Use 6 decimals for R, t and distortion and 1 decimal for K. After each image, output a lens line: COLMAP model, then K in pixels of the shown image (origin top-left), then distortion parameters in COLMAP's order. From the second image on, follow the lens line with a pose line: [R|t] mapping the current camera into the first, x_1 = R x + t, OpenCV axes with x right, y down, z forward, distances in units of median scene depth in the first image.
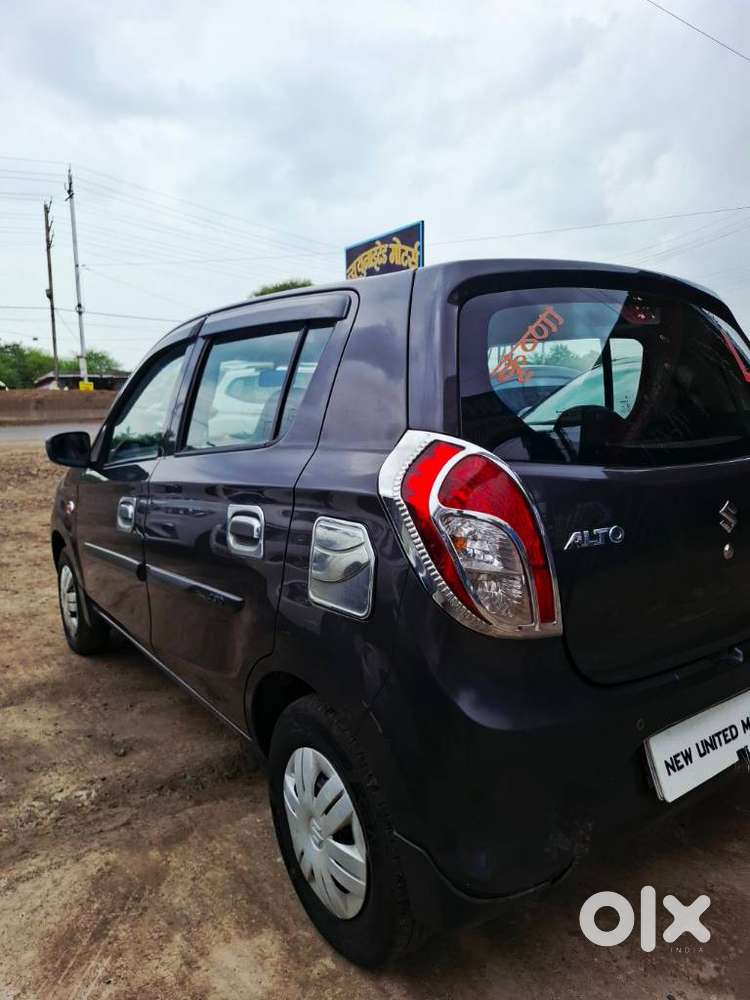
lens RADIAL K [[723.2, 0, 373.7], [0, 723.2, 478.0], [0, 0, 1]] dist [0.011451, -0.019998]
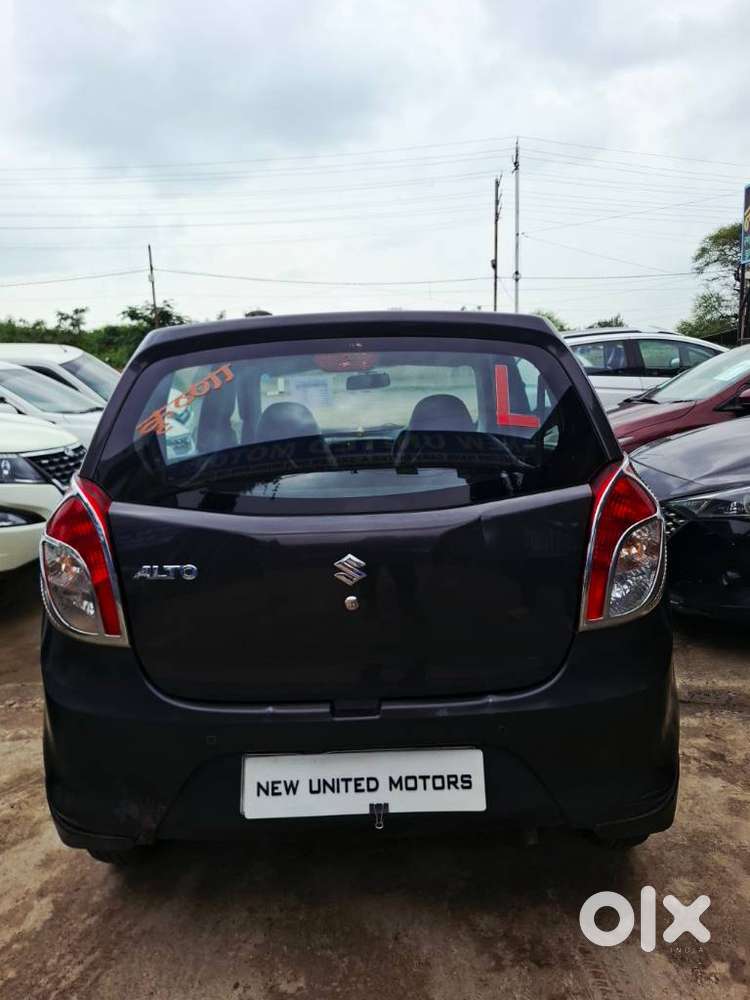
lens RADIAL K [[723.2, 0, 377.2], [0, 723.2, 472.7], [0, 0, 1]] dist [0.011451, -0.019998]
pose [[0.794685, 0.061161, -0.603933, 1.076434], [-0.024946, 0.997361, 0.068179, -0.142959], [0.606509, -0.039115, 0.794114, 0.233972]]
